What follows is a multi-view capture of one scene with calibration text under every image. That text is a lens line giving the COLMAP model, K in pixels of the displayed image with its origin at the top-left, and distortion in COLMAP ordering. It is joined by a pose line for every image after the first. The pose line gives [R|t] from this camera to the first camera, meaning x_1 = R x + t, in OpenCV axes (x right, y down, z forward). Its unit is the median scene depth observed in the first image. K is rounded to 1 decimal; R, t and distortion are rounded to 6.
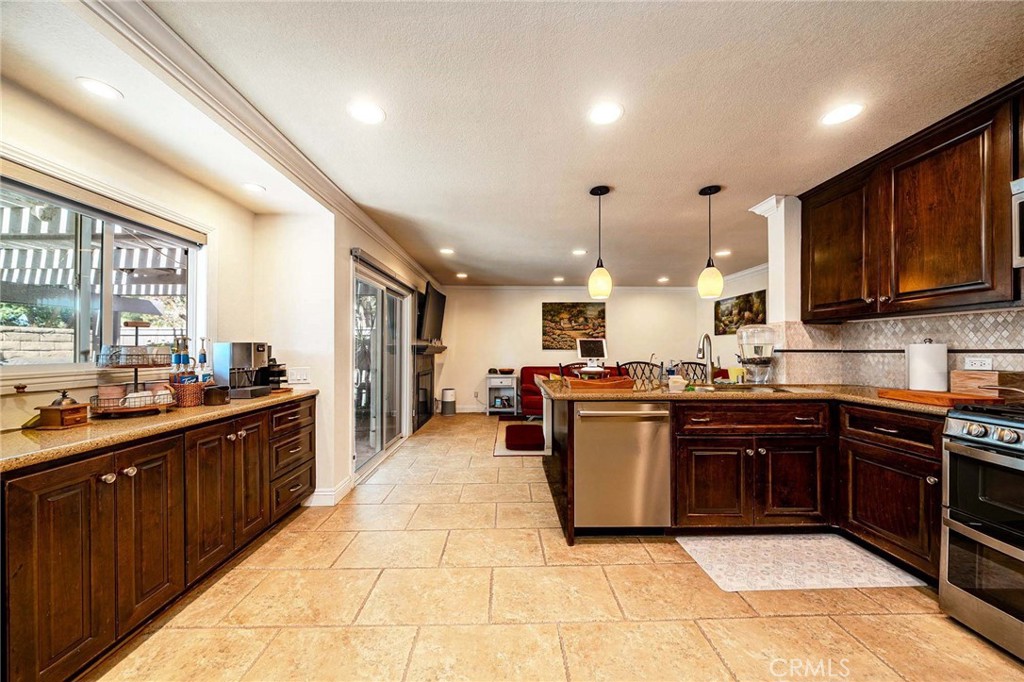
lens RADIAL K [[350.8, 0, 510.5], [0, 350.8, 346.8], [0, 0, 1]] dist [-0.006296, 0.000053]
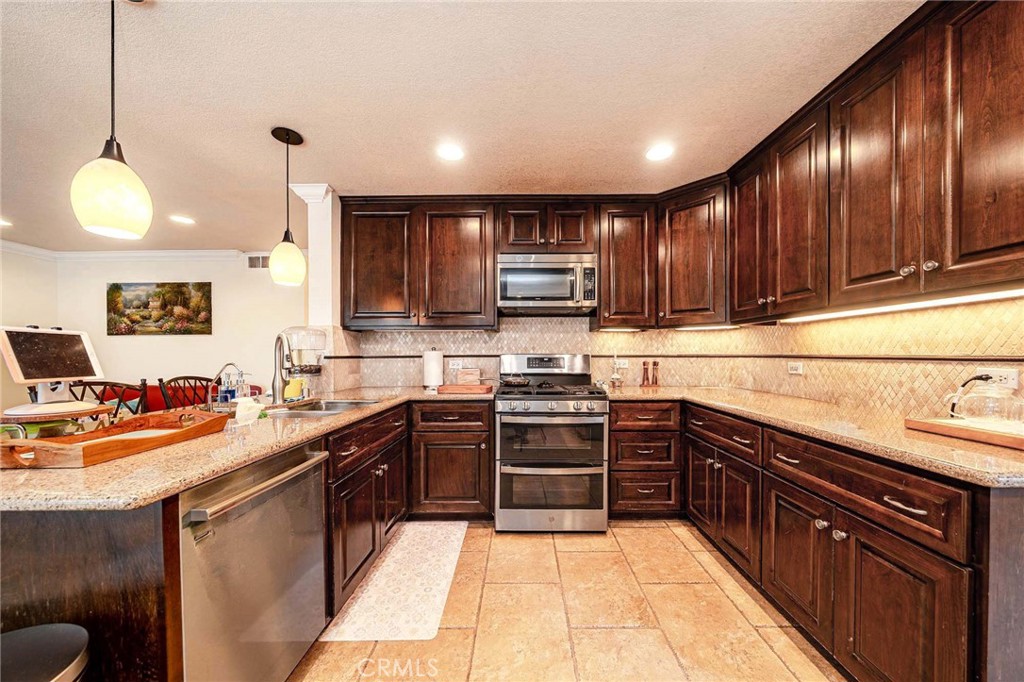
lens RADIAL K [[357.9, 0, 519.9], [0, 357.9, 357.4], [0, 0, 1]] dist [-0.004878, 0.000059]
pose [[0.013616, -0.006855, 0.999884, -0.084009], [-0.002631, 0.999973, 0.006891, 0.002235], [-0.999904, -0.002724, 0.013597, 0.261594]]
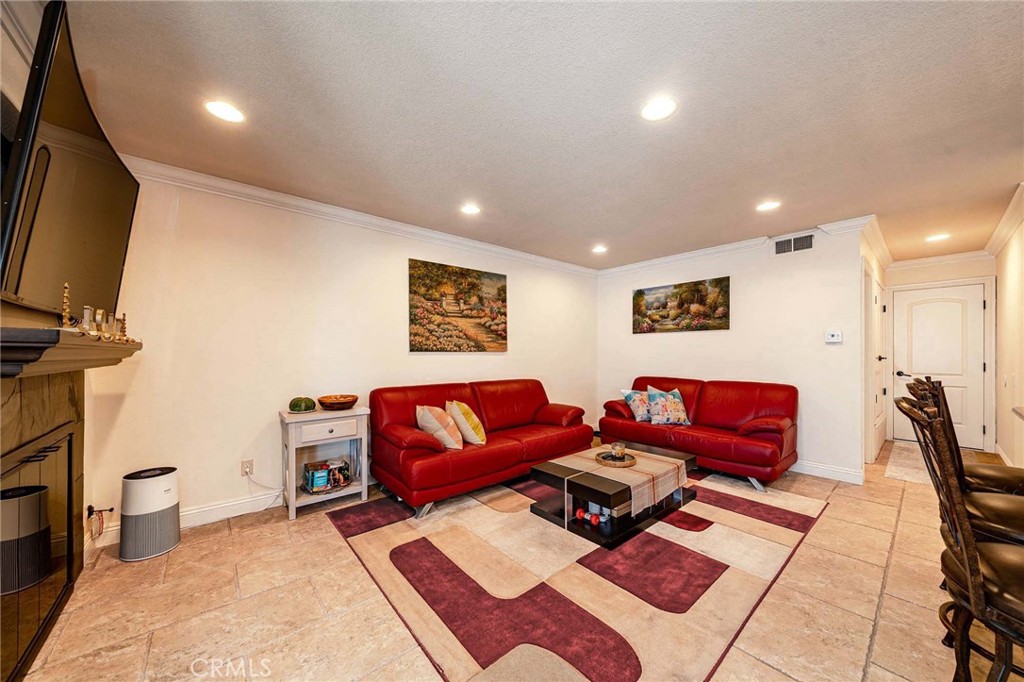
lens RADIAL K [[354.6, 0, 509.7], [0, 354.6, 353.1], [0, 0, 1]] dist [-0.007069, 0.000009]
pose [[0.768365, -0.002402, 0.640008, -0.162353], [-0.005357, 0.999934, 0.010185, 0.004582], [-0.639990, -0.011254, 0.768301, 0.671390]]
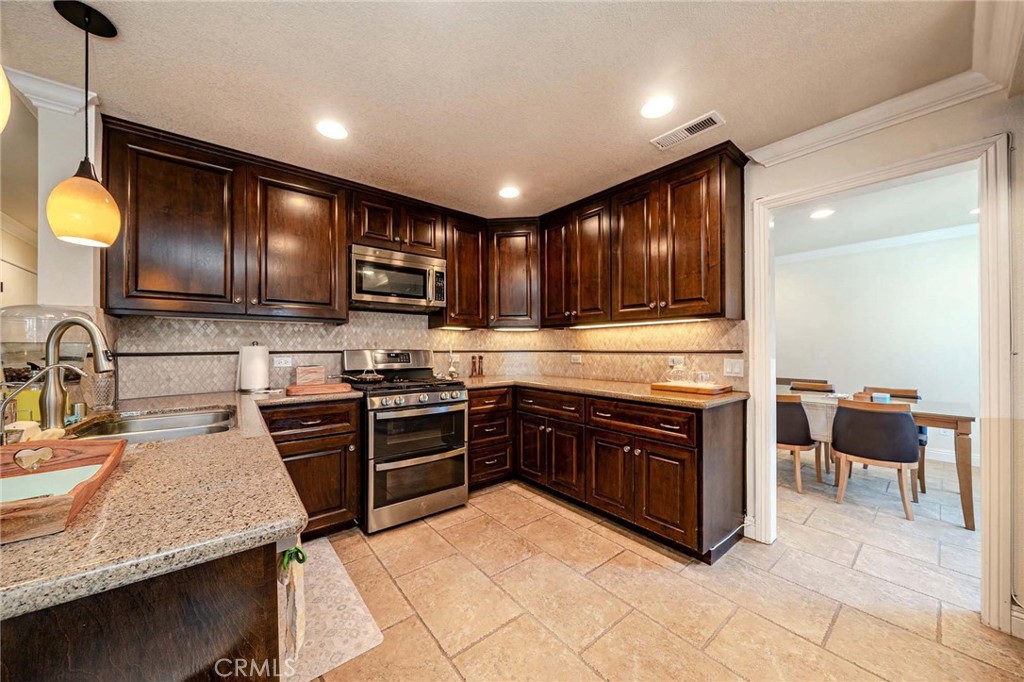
lens RADIAL K [[355.8, 0, 514.9], [0, 355.8, 347.1], [0, 0, 1]] dist [-0.006031, -0.000001]
pose [[-0.621853, 0.008399, 0.783089, -0.083571], [0.000283, 0.999945, -0.010500, 0.002713], [-0.783134, -0.006308, -0.621821, 0.430488]]
